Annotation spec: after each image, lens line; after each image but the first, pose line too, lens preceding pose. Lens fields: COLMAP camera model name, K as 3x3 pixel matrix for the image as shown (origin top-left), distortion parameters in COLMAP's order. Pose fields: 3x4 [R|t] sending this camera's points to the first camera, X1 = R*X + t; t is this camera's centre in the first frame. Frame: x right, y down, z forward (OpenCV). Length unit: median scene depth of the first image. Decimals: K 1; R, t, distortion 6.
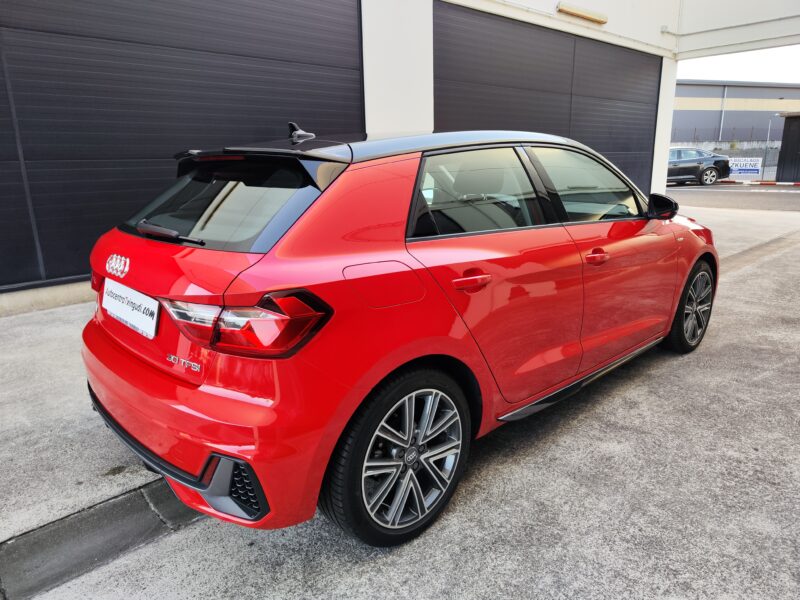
lens RADIAL K [[546.1, 0, 405.5], [0, 546.1, 297.7], [0, 0, 1]] dist [0.001609, 0.000589]
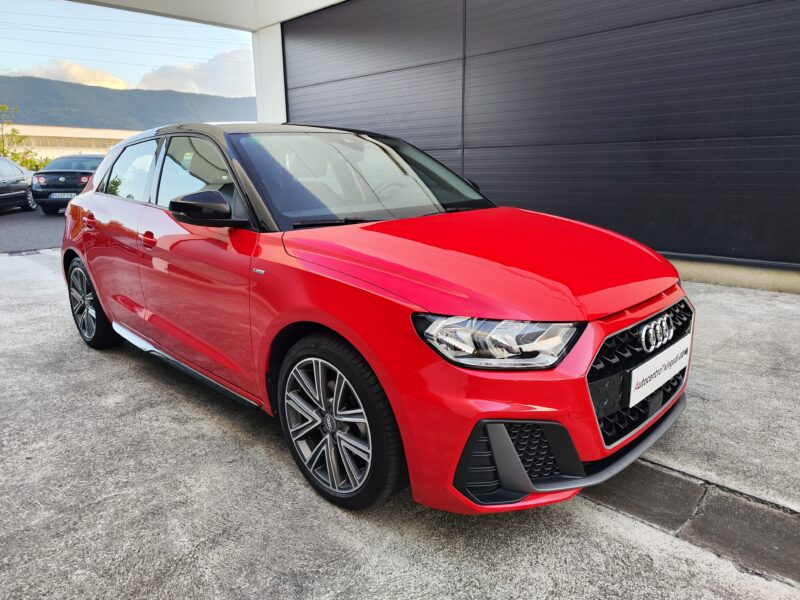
lens RADIAL K [[562.9, 0, 399.7], [0, 562.9, 264.8], [0, 0, 1]] dist [-0.001612, -0.001127]
pose [[0.033014, 0.206331, -0.977925, 1.257675], [-0.226683, 0.954506, 0.193737, -0.302429], [0.973409, 0.215283, 0.078284, 1.205424]]
